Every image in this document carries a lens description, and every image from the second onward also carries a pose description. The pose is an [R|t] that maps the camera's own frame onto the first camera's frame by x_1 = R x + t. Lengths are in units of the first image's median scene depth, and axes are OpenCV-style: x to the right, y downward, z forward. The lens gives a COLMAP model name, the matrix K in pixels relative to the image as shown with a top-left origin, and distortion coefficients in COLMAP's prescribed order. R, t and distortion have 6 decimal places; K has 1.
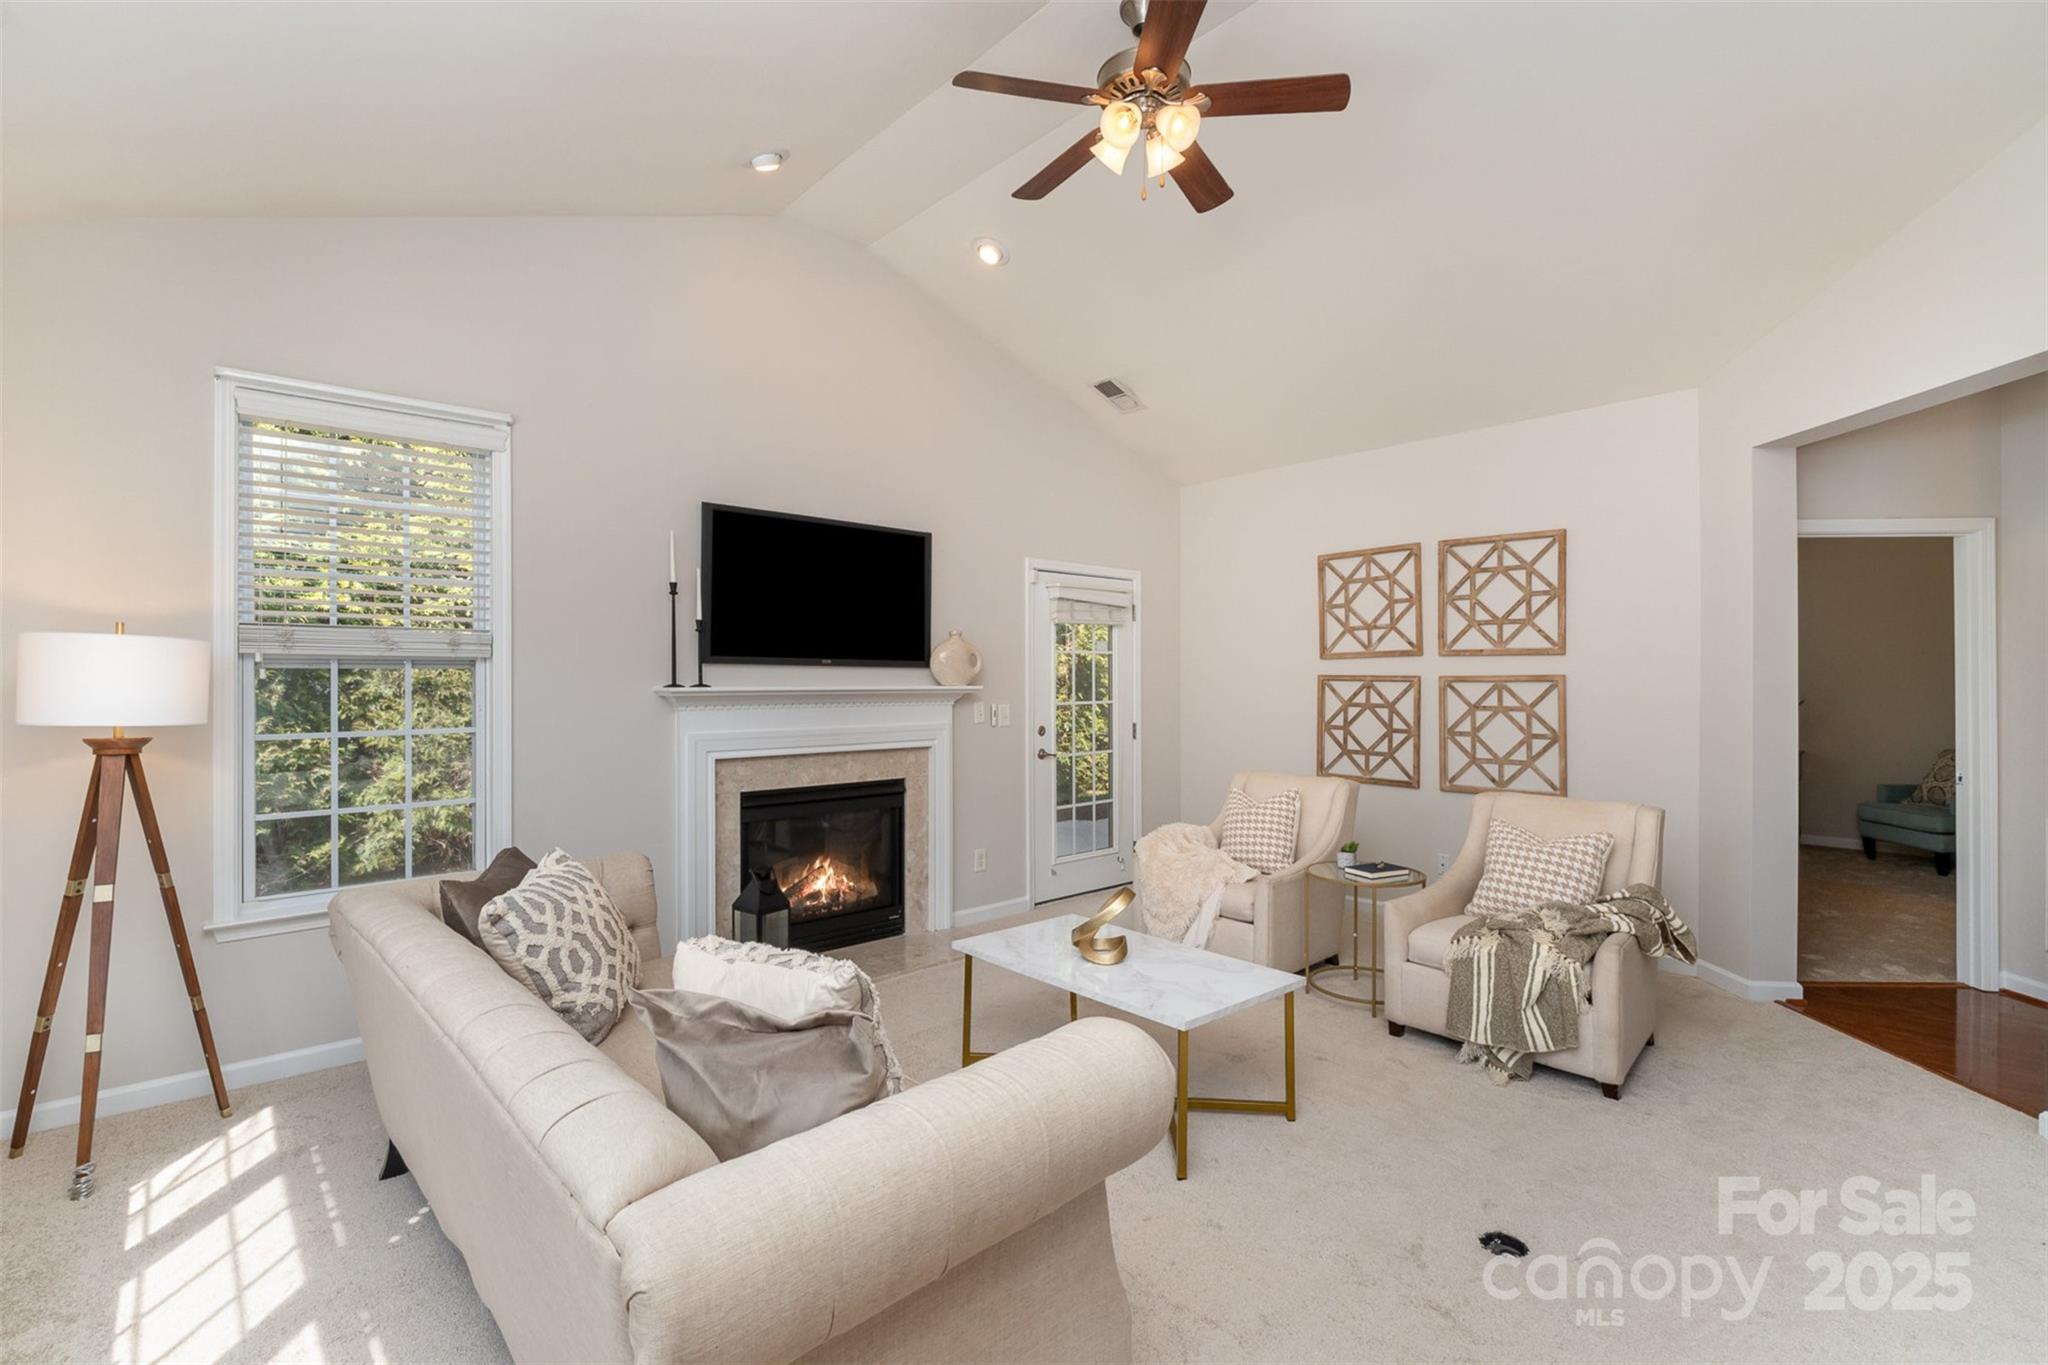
lens RADIAL K [[889.8, 0, 1033.7], [0, 889.8, 682.1], [0, 0, 1]] dist [0.007918, 0.000369]
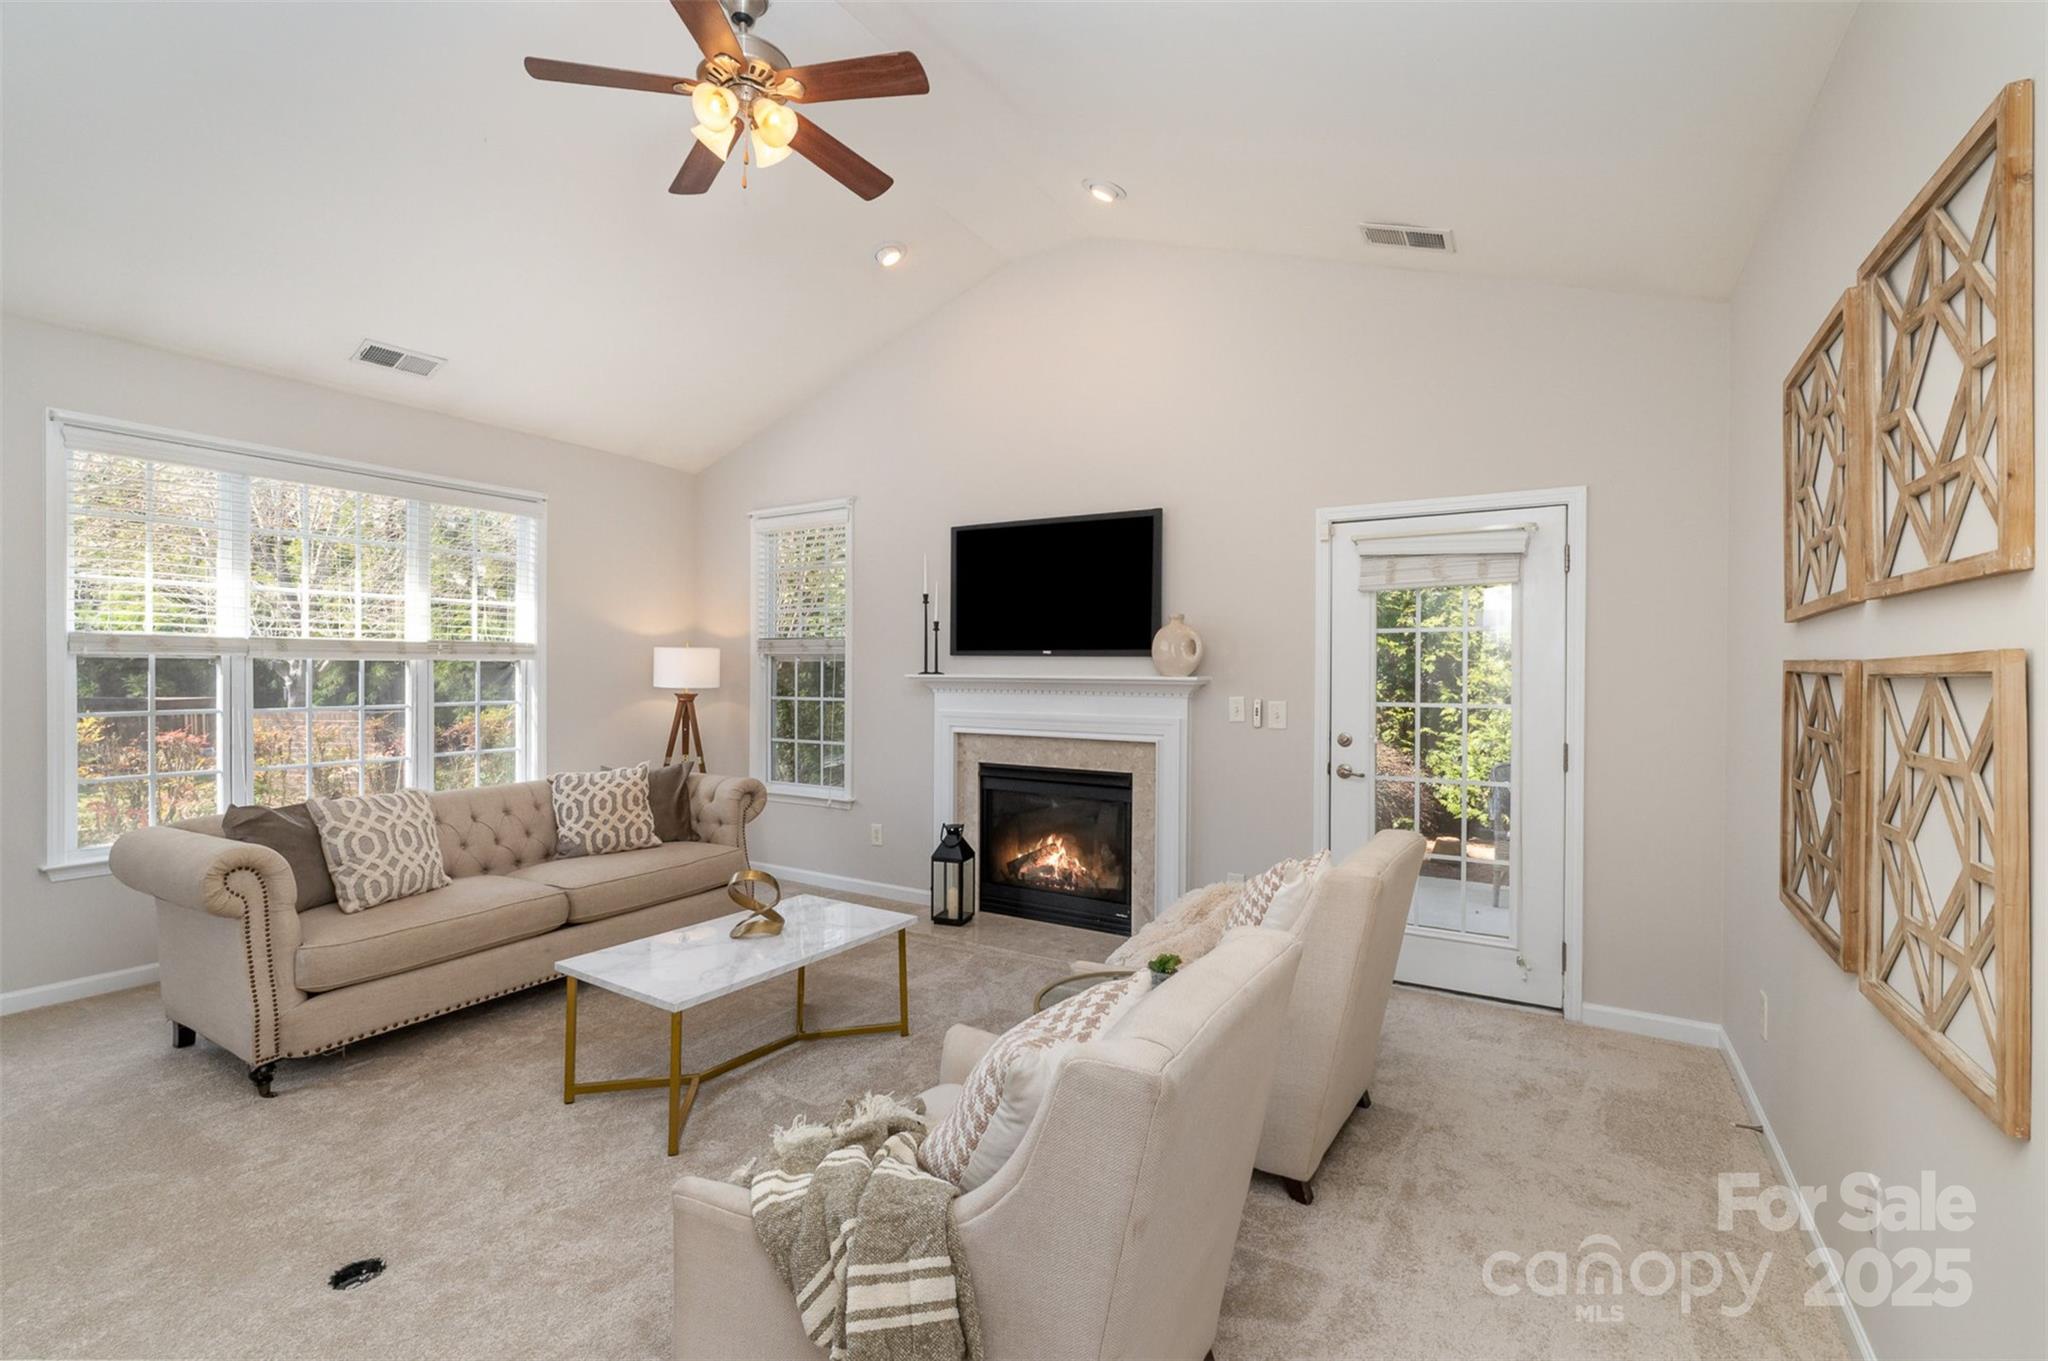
lens RADIAL K [[889.8, 0, 962.0], [0, 889.8, 672.6], [0, 0, 1]] dist [0.007918, 0.000369]
pose [[0.305901, 0.008782, -0.952023, 0.741158], [-0.005147, 0.999958, 0.007570, -0.005762], [0.952049, 0.002584, 0.305933, 0.566507]]
